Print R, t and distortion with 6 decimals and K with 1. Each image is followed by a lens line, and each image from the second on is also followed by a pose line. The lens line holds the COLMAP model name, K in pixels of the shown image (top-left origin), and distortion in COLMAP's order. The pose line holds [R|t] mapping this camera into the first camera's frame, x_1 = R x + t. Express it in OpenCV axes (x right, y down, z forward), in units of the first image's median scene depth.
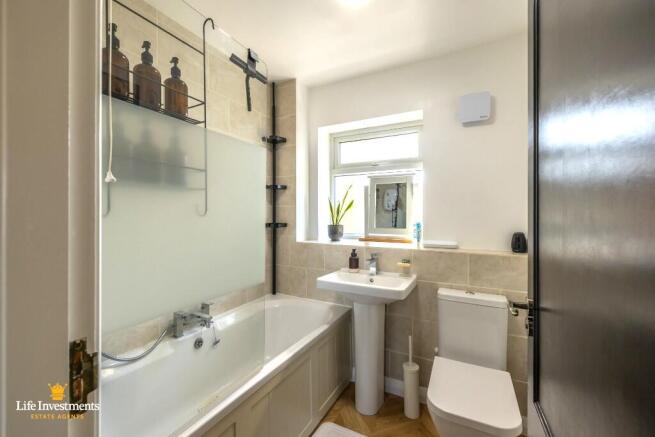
lens RADIAL K [[266.6, 0, 324.3], [0, 266.6, 218.1], [0, 0, 1]] dist [-0.001719, -0.000081]
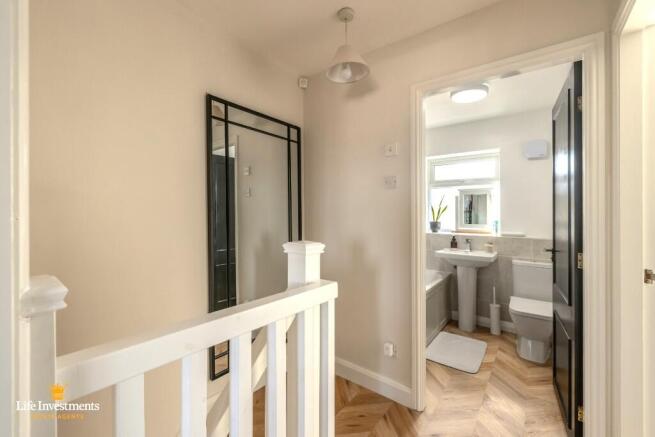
lens RADIAL K [[266.6, 0, 326.7], [0, 266.6, 215.7], [0, 0, 1]] dist [-0.001719, -0.000081]
pose [[0.986727, 0.002247, -0.162371, -0.395896], [-0.005091, 0.999841, -0.017097, 0.024578], [0.162307, 0.017697, 0.986582, -0.738392]]
